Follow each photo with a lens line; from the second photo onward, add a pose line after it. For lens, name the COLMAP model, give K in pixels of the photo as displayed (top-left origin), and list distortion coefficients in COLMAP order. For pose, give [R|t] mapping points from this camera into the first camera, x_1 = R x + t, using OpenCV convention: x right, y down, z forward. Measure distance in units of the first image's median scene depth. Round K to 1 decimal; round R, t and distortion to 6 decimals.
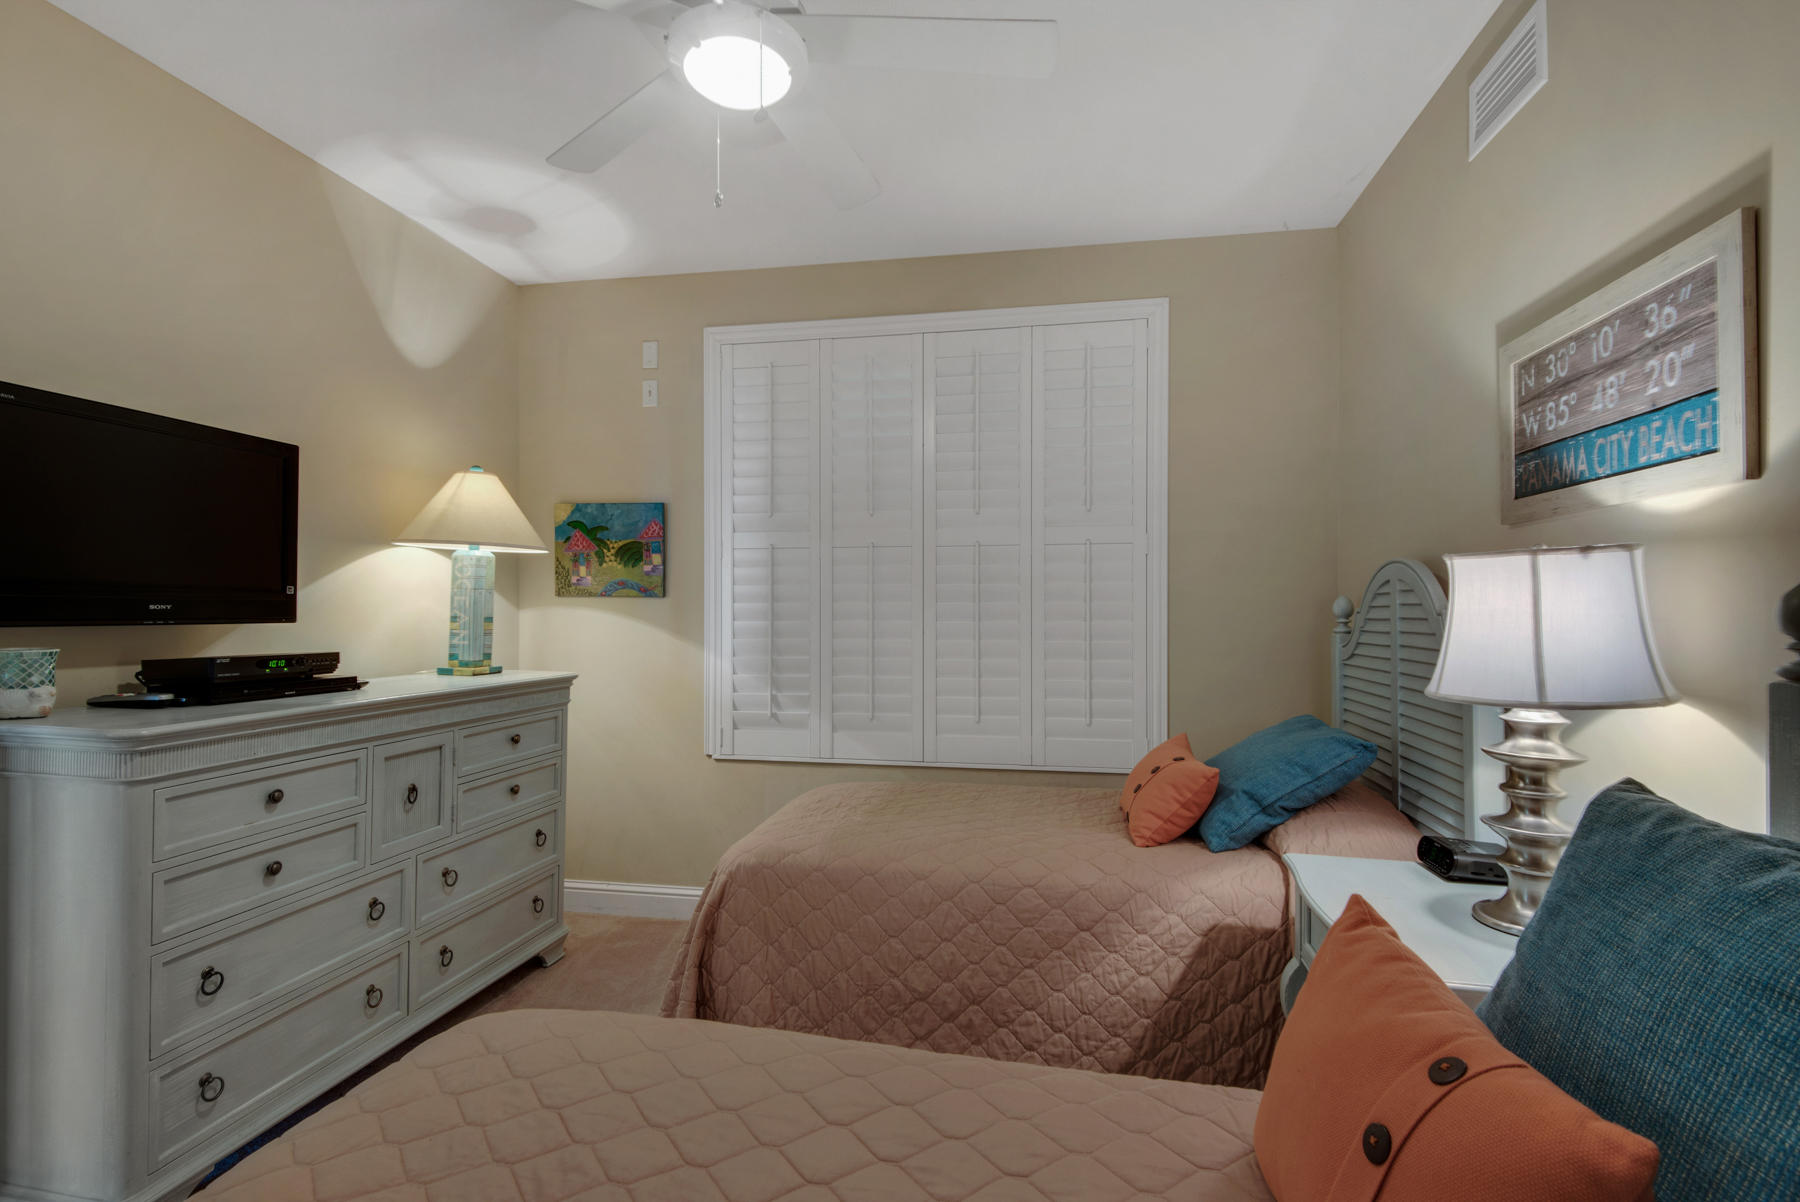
lens RADIAL K [[862.2, 0, 896.4], [0, 862.2, 601.9], [0, 0, 1]] dist [0.033665, -0.008992]
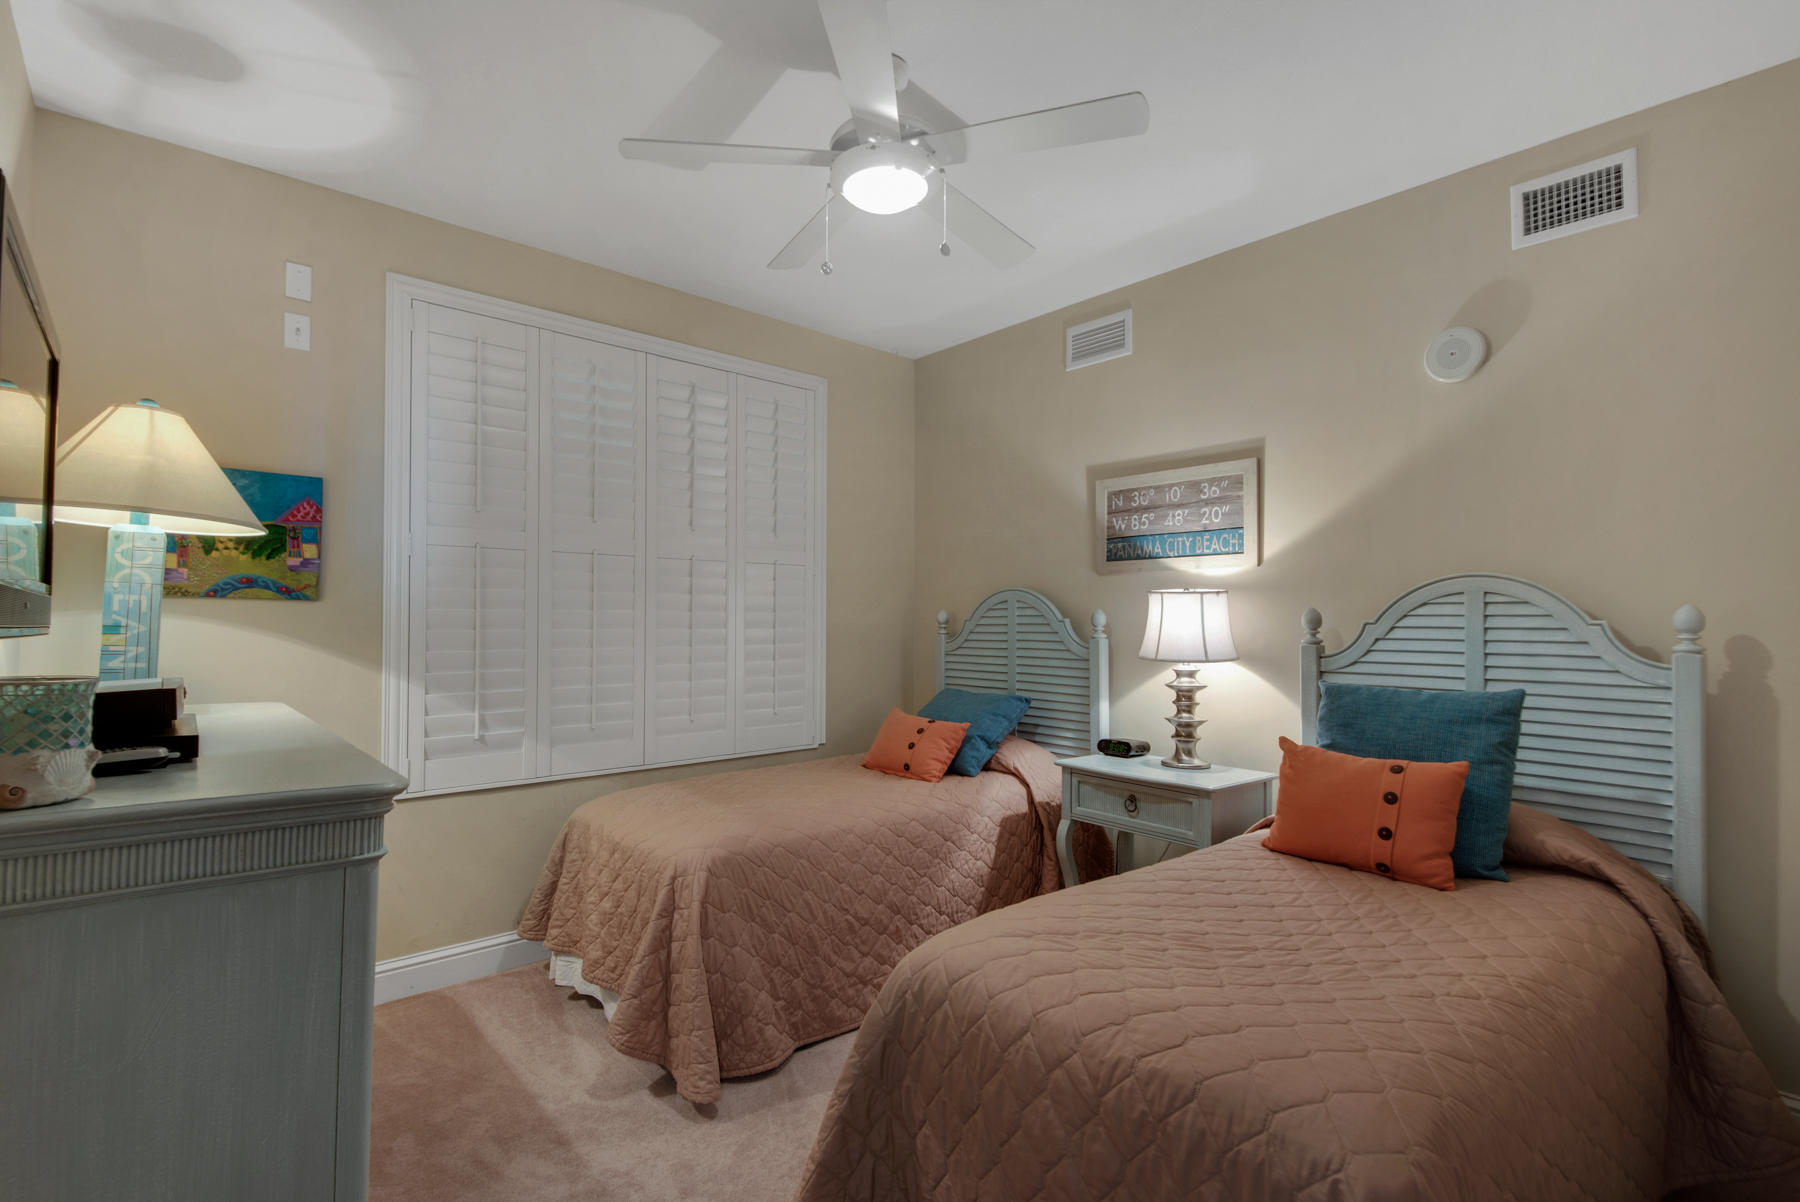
lens RADIAL K [[862.2, 0, 898.6], [0, 862.2, 609.1], [0, 0, 1]] dist [0.033665, -0.008992]
pose [[0.599483, 0.013282, 0.800277, -1.123608], [-0.007315, 0.999911, -0.011116, 0.012885], [-0.800354, 0.000810, 0.599527, 0.234747]]
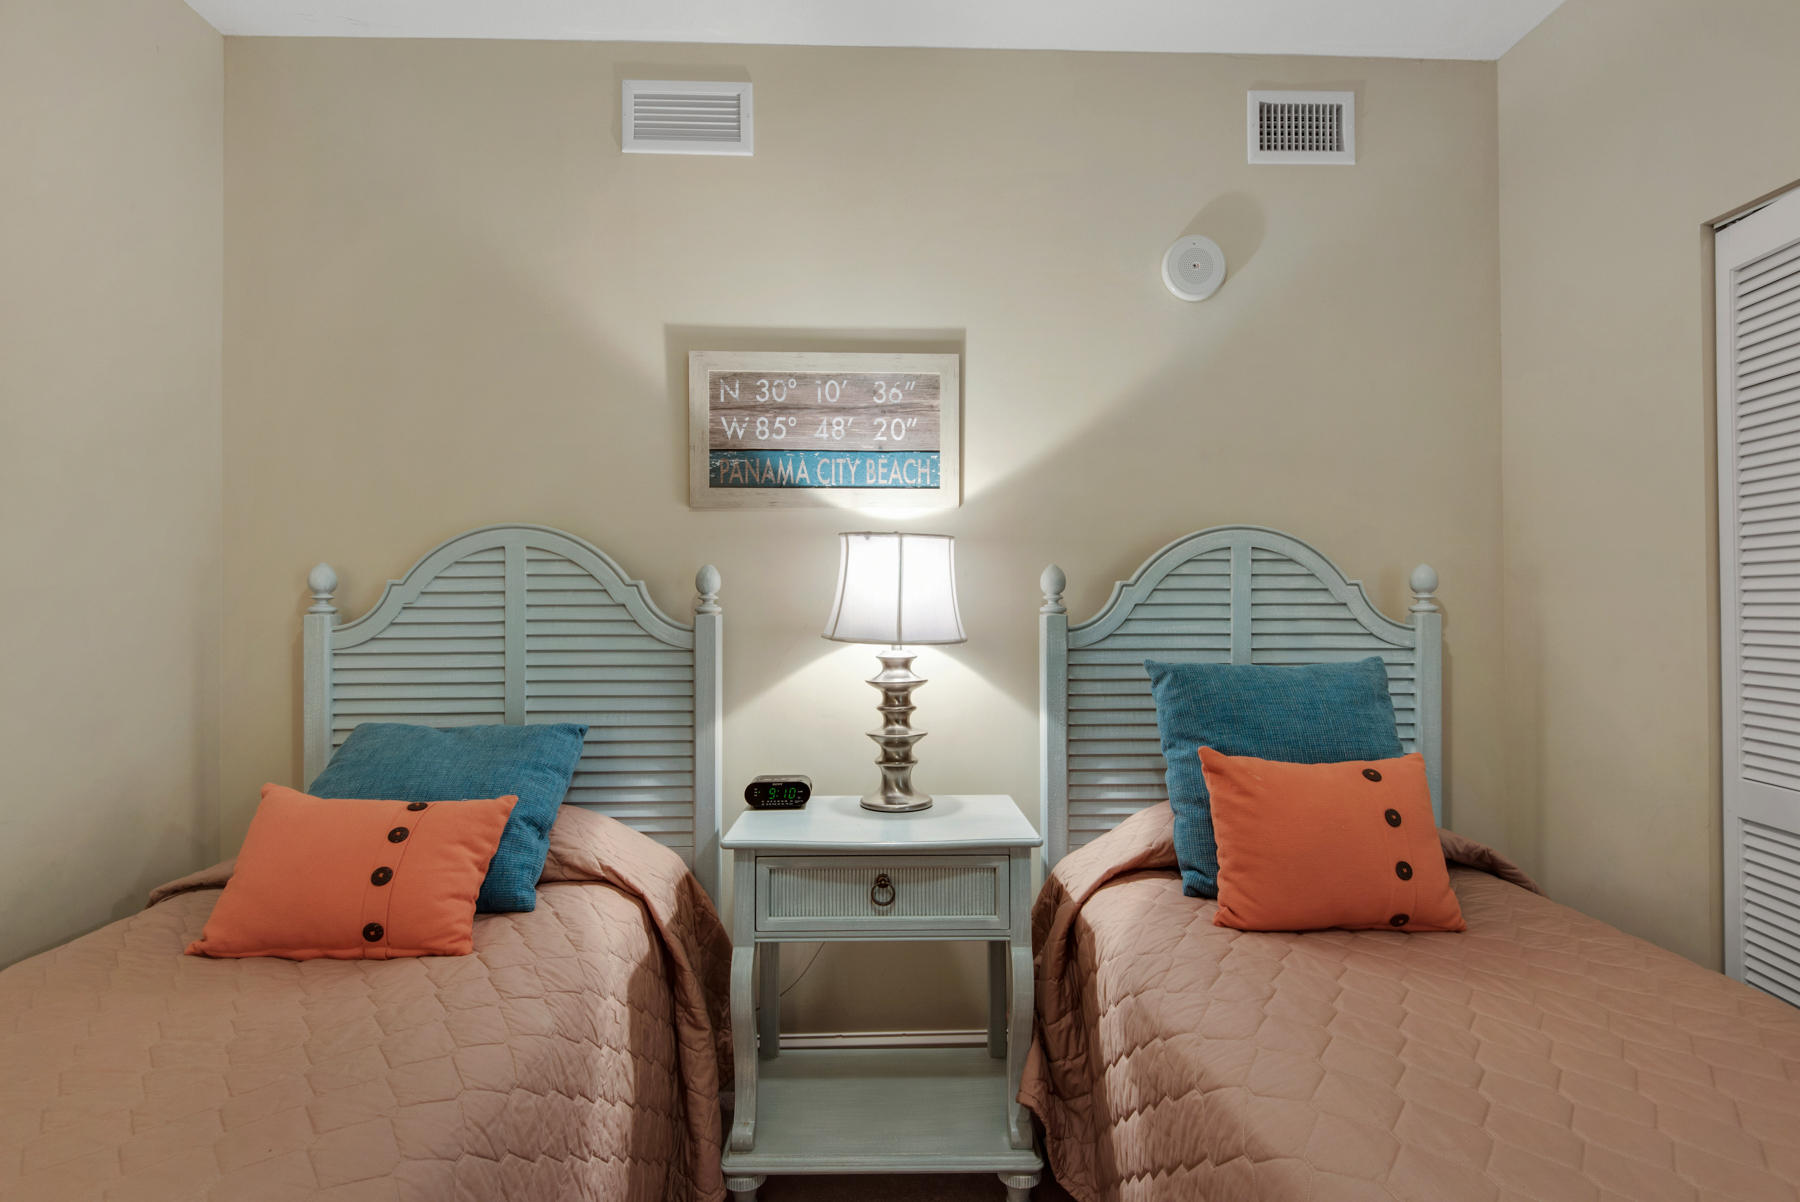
lens RADIAL K [[862.2, 0, 917.3], [0, 862.2, 600.9], [0, 0, 1]] dist [0.033665, -0.008992]
pose [[-0.243566, 0.010503, 0.969827, -0.496223], [-0.000845, 0.999939, -0.011041, 0.049130], [-0.969884, -0.003509, -0.243542, 1.045506]]
